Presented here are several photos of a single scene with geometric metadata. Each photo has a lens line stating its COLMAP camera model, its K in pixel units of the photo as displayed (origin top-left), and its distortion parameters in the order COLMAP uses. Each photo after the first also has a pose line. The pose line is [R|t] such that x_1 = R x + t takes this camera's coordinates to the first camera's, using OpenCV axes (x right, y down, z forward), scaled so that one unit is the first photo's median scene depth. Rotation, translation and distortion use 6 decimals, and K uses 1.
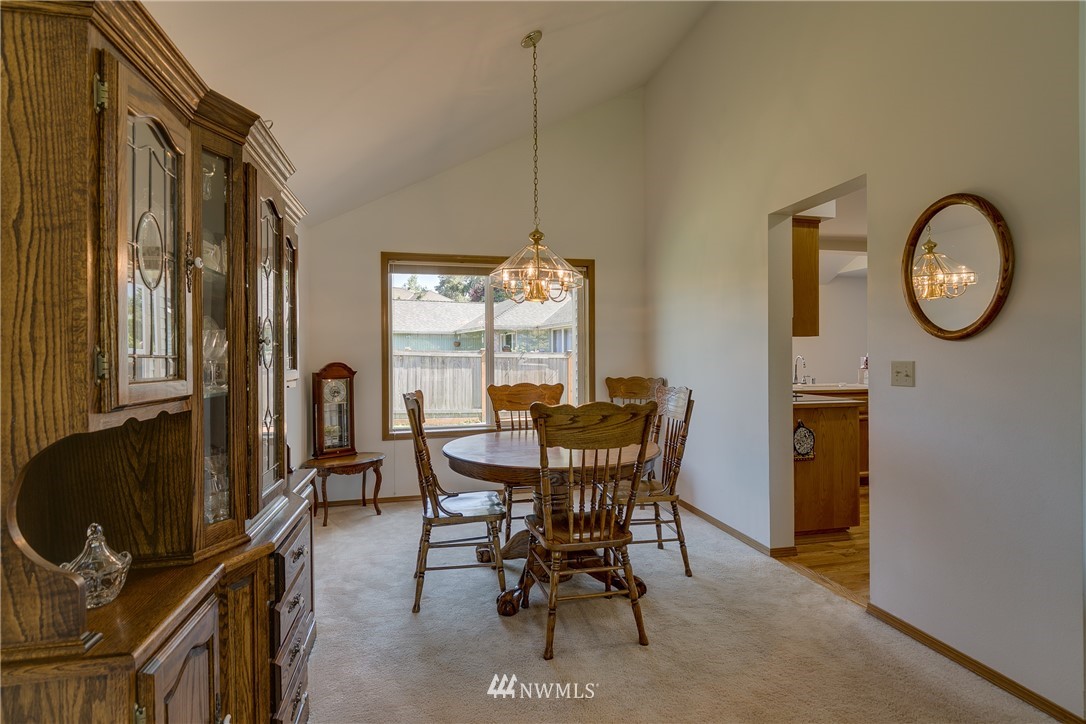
lens RADIAL K [[525.8, 0, 547.8], [0, 525.8, 359.0], [0, 0, 1]] dist [-0.015146, -0.000860]
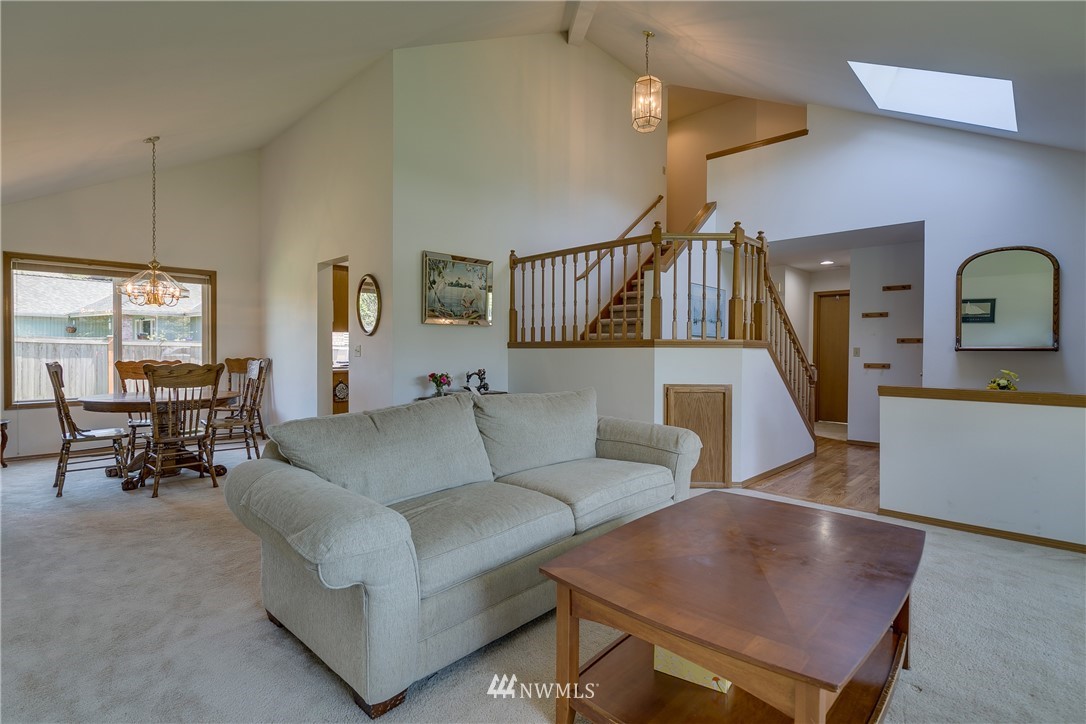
lens RADIAL K [[525.8, 0, 542.7], [0, 525.8, 357.3], [0, 0, 1]] dist [-0.015146, -0.000860]
pose [[0.840948, 0.004211, 0.541100, 0.096598], [-0.009765, 0.999925, 0.007394, 0.018508], [-0.541028, -0.011502, 0.840926, -0.804496]]
